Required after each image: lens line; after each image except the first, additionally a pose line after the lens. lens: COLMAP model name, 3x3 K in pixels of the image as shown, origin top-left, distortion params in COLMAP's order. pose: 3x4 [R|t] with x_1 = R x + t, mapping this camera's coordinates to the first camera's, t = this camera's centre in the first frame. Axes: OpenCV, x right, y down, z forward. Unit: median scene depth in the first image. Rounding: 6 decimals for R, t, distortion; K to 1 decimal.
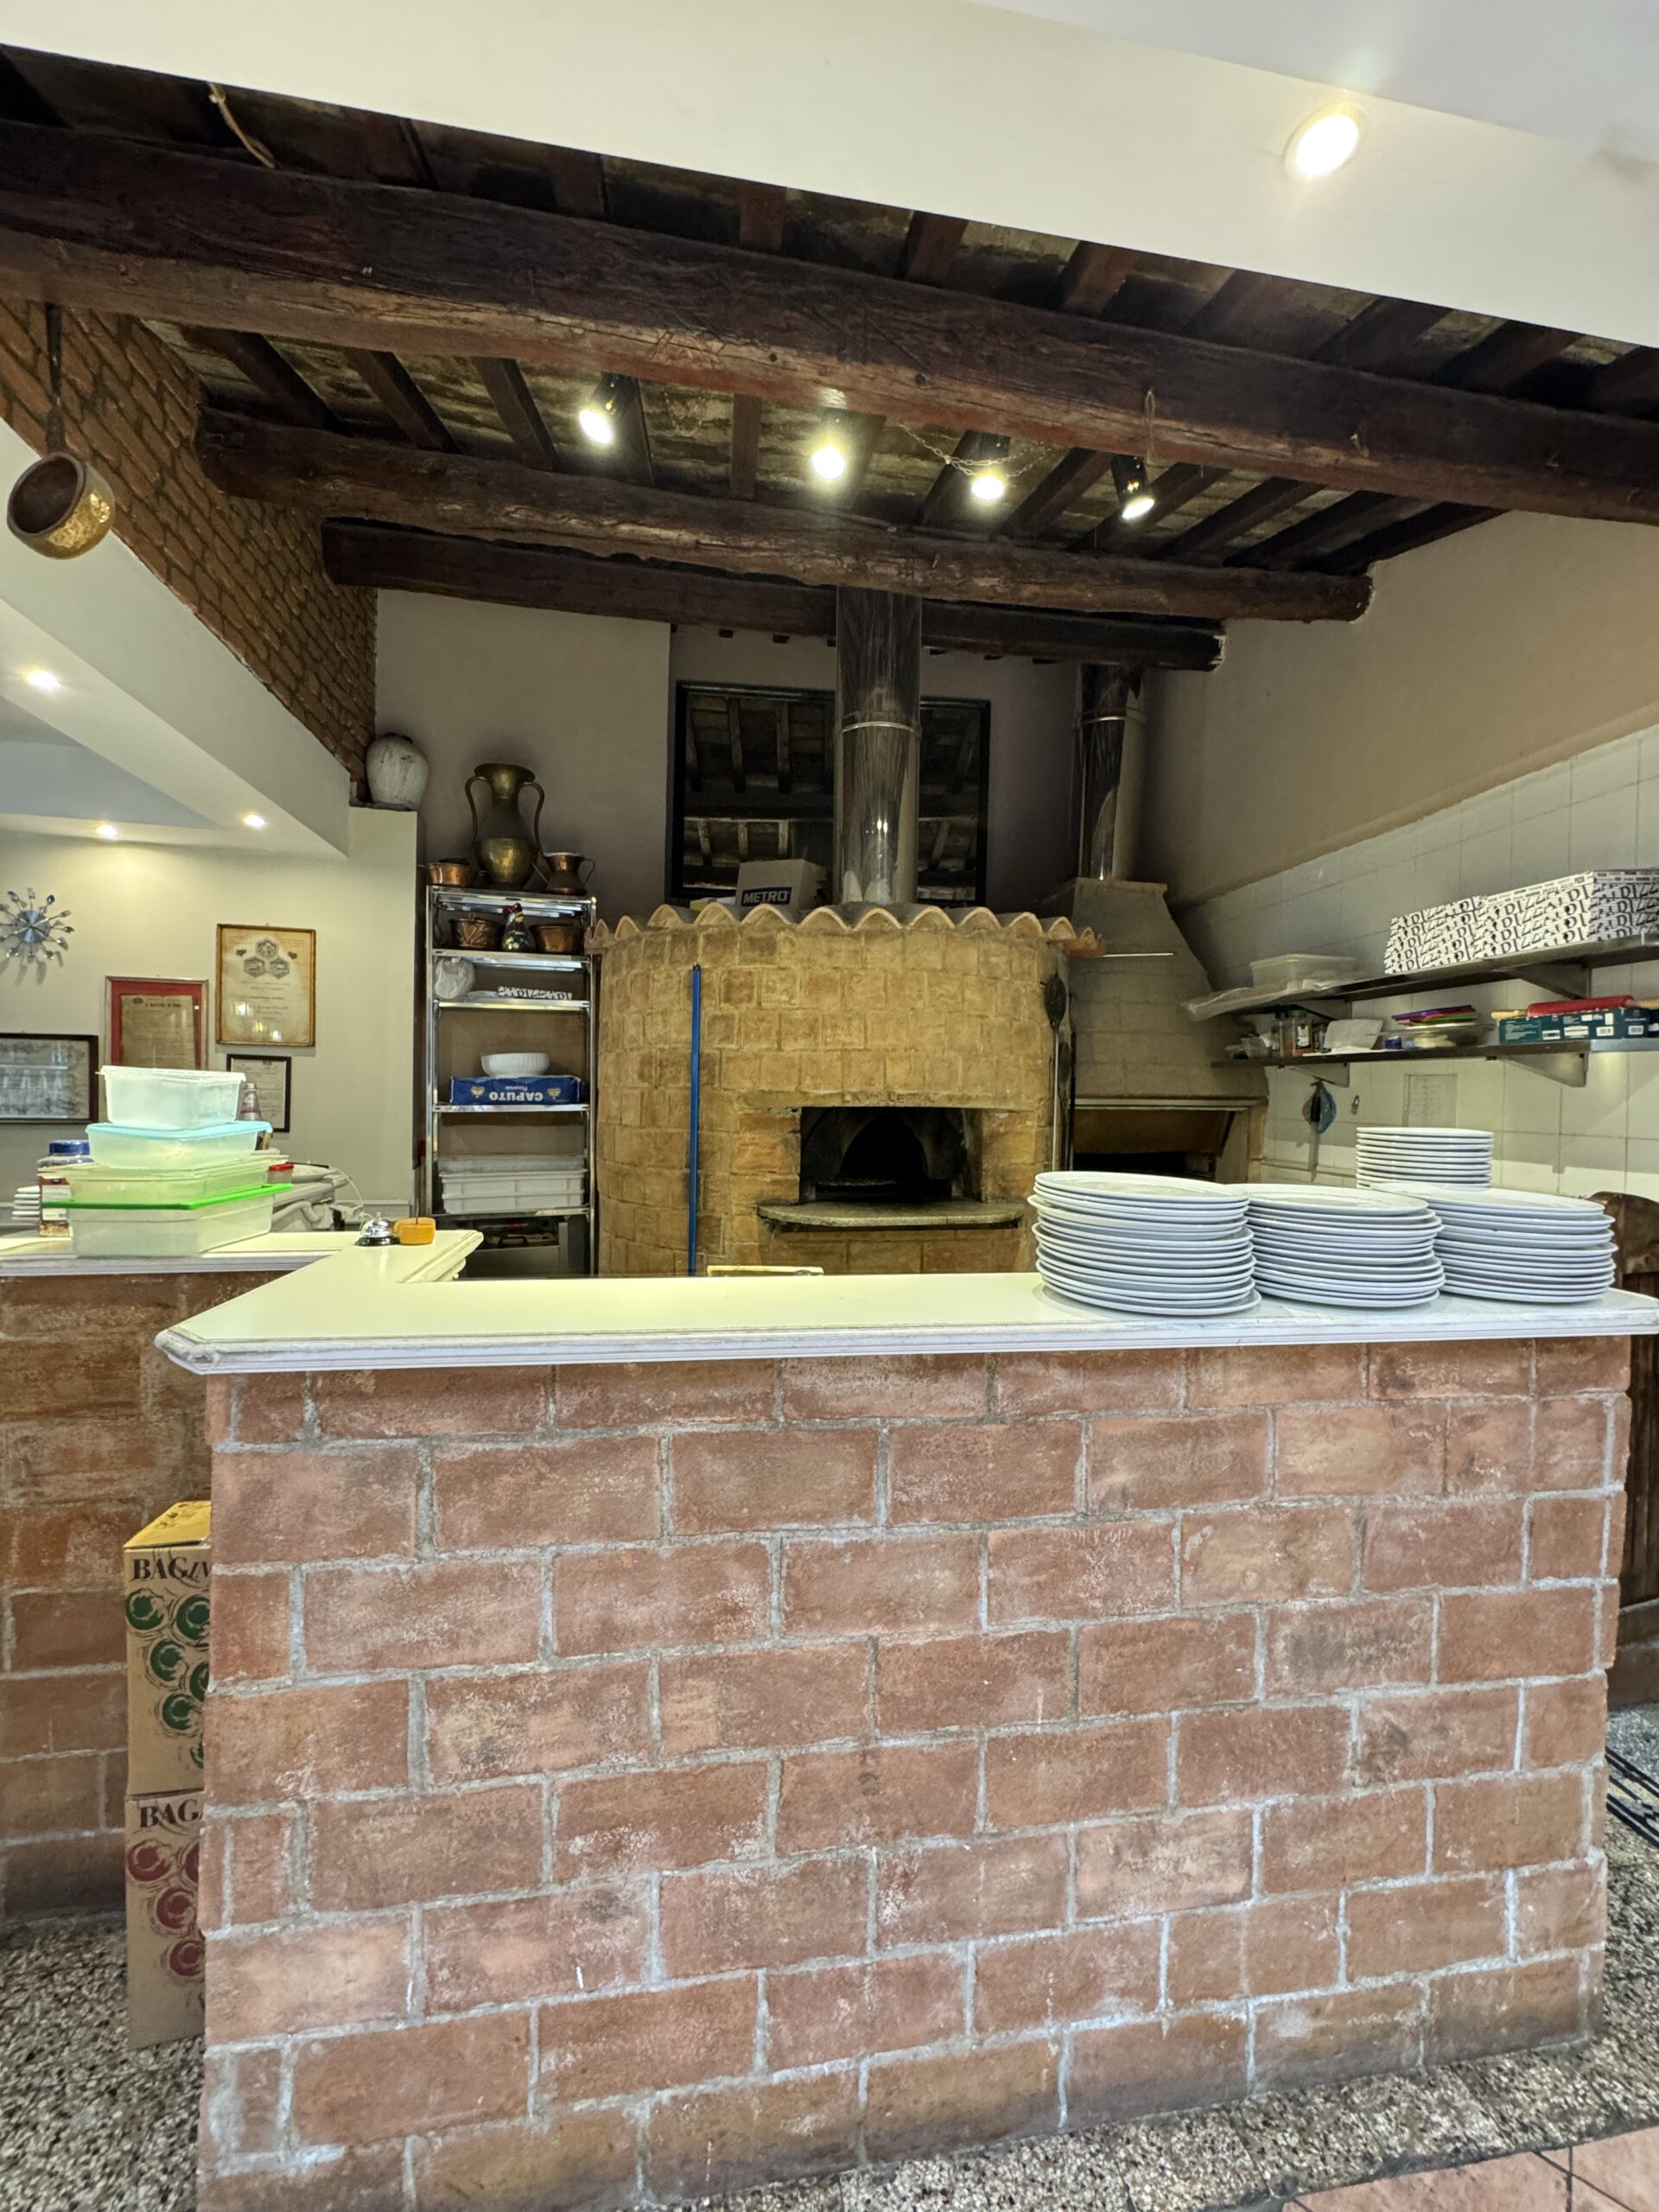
lens RADIAL K [[891.5, 0, 826.5], [0, 891.5, 1116.3], [0, 0, 1]] dist [0.000624, 0.000029]
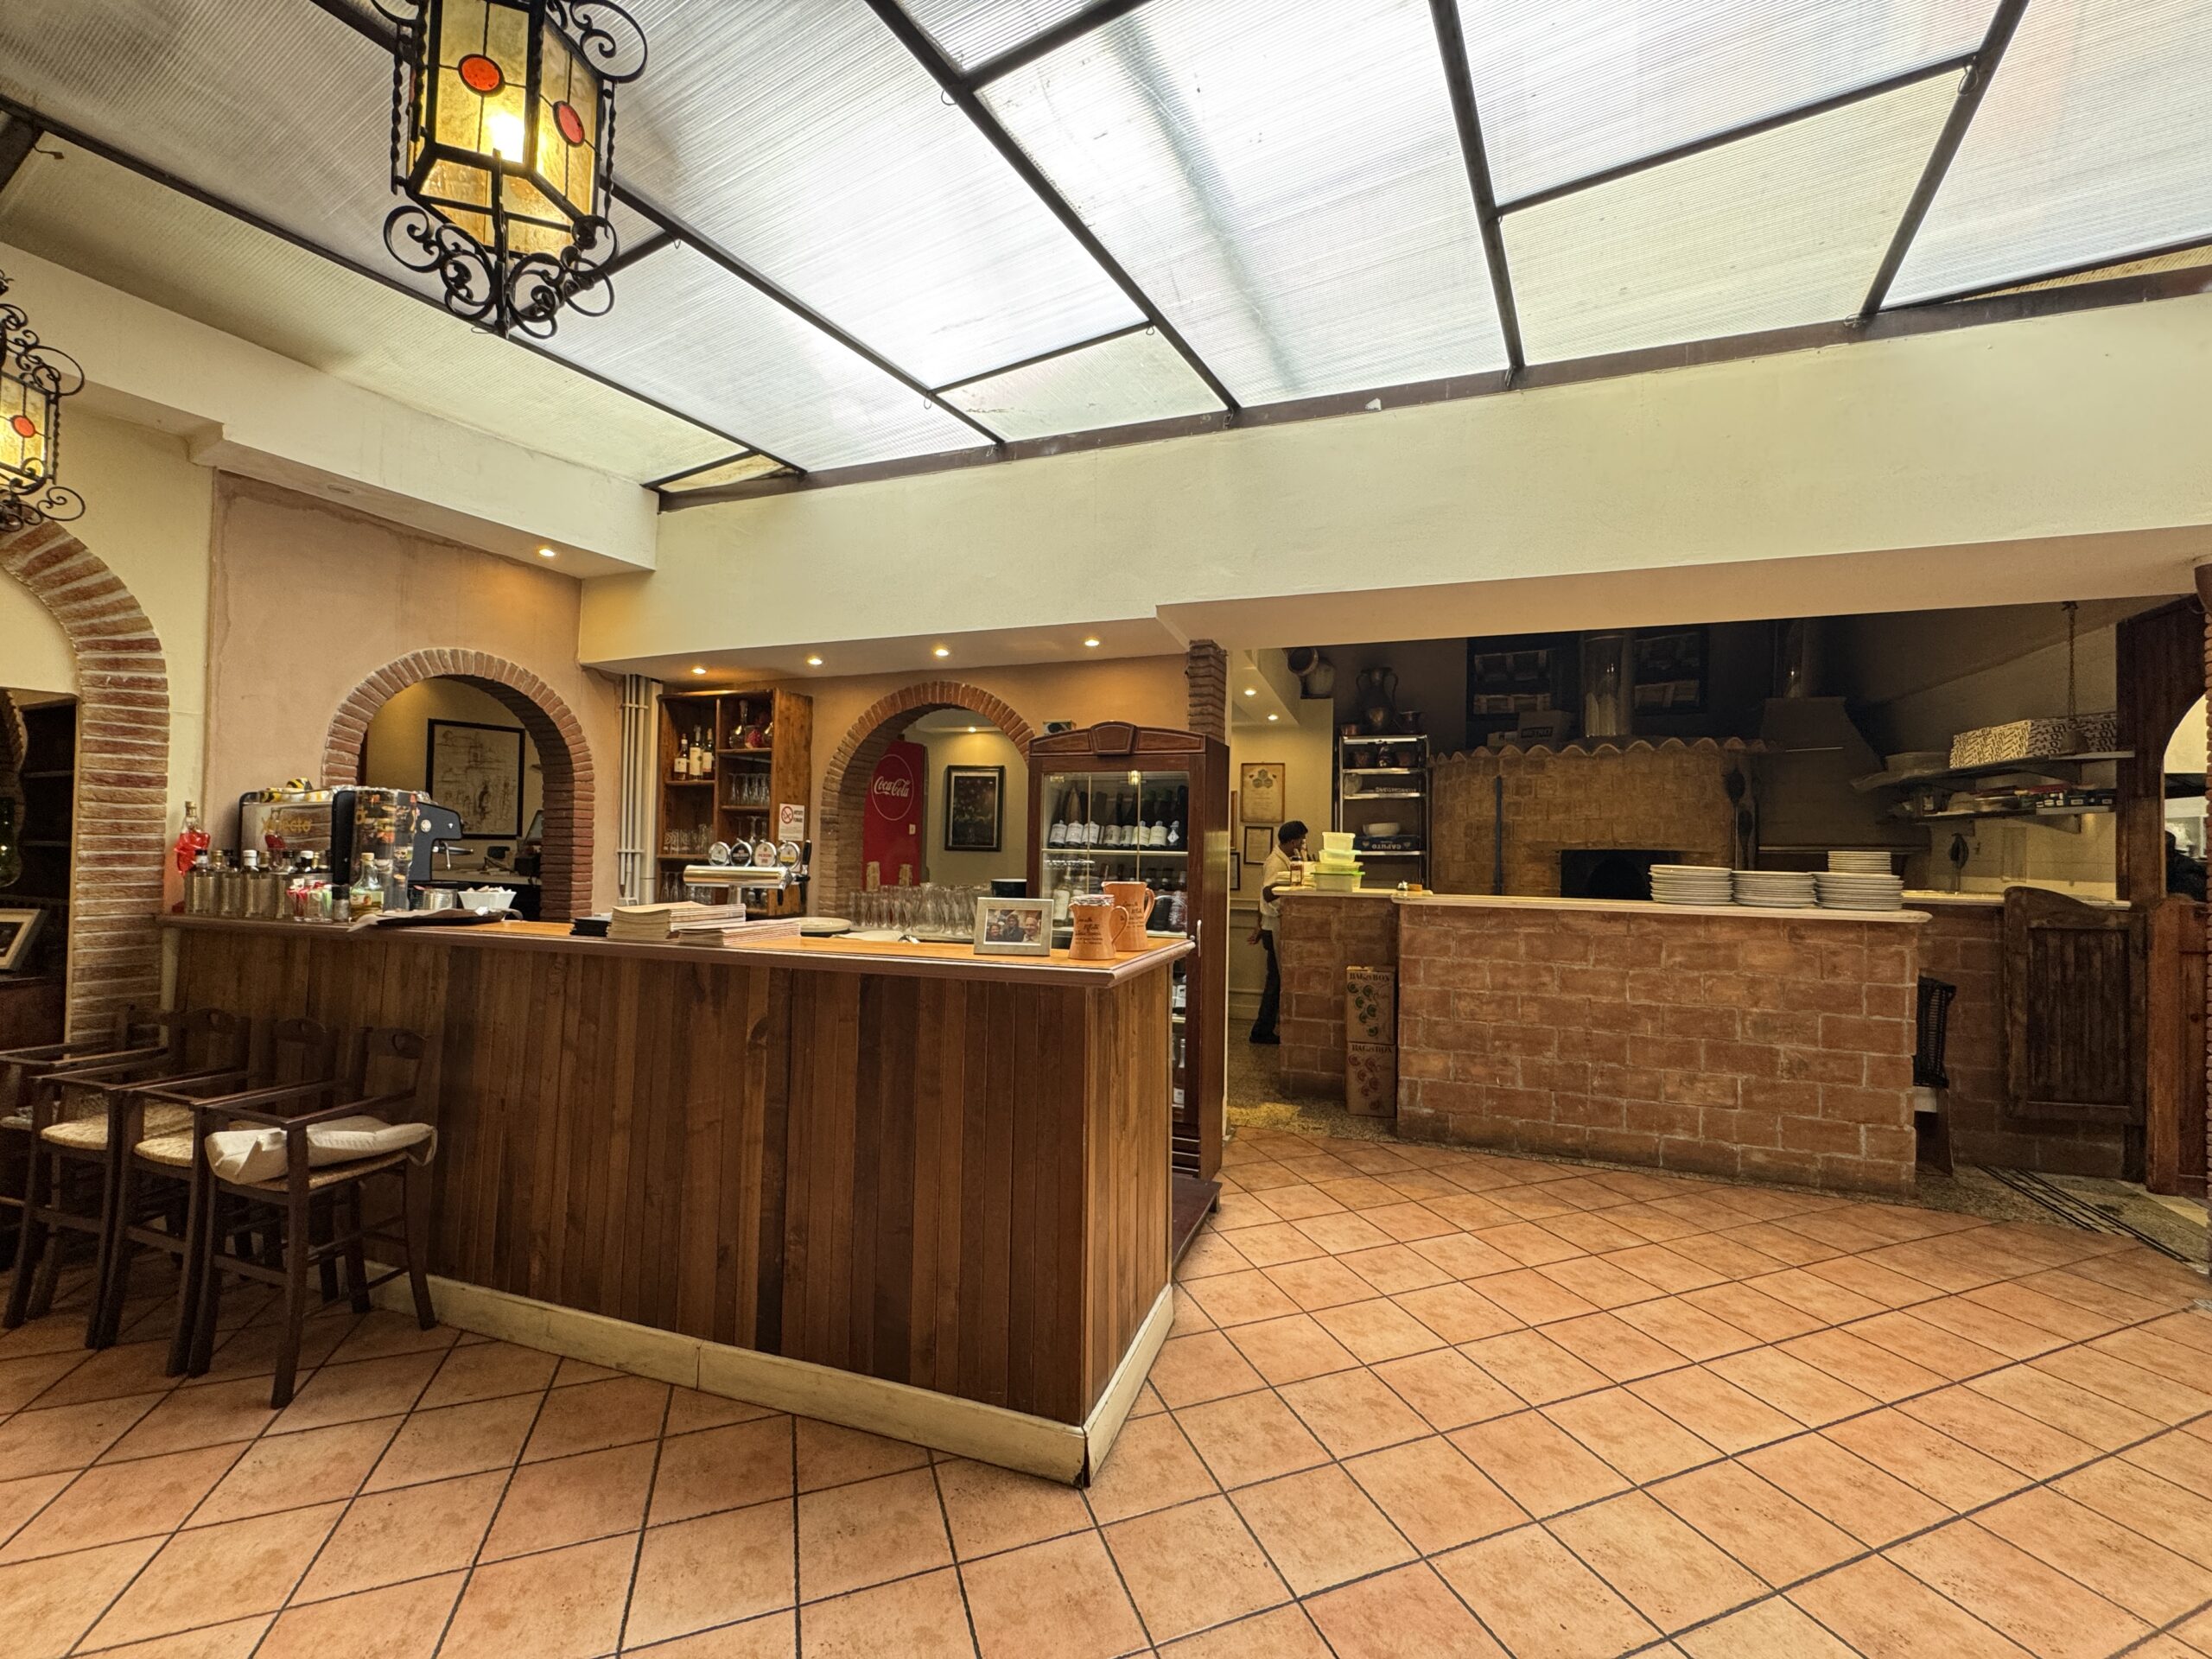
lens RADIAL K [[891.5, 0, 1109.1], [0, 891.5, 834.5], [0, 0, 1]] dist [0.000624, 0.000029]
pose [[0.880726, -0.011845, -0.473478, 0.052570], [-0.011587, 0.998849, -0.046542, 0.131419], [0.473485, 0.046477, 0.879575, -2.619527]]
